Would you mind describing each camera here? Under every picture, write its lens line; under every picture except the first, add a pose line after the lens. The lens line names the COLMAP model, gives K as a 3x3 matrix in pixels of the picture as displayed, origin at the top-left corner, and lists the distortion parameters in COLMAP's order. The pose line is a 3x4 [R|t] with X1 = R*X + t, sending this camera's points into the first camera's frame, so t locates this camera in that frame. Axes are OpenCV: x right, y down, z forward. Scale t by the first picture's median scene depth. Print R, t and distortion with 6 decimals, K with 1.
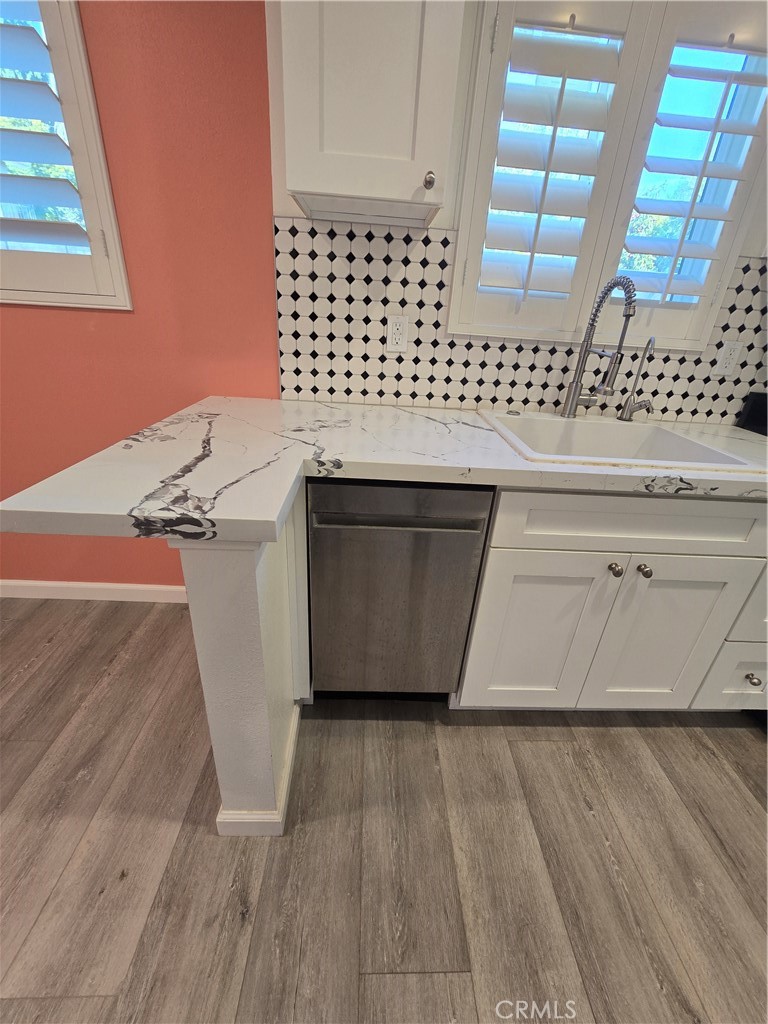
lens RADIAL K [[413.2, 0, 387.5], [0, 413.2, 513.2], [0, 0, 1]] dist [-0.013396, -0.000286]
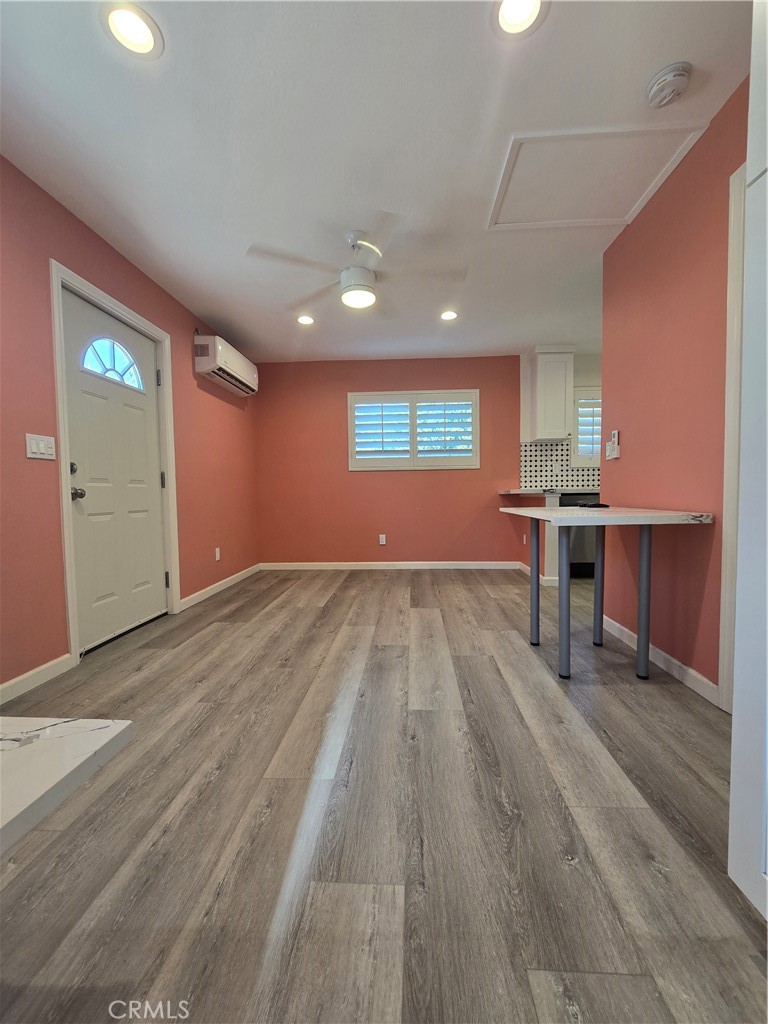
lens RADIAL K [[413.2, 0, 382.3], [0, 413.2, 515.4], [0, 0, 1]] dist [-0.013396, -0.000286]
pose [[0.990602, -0.071689, -0.116482, -1.051855], [0.021119, 0.921588, -0.387593, 1.239529], [0.135135, 0.381491, 0.914442, -2.213558]]
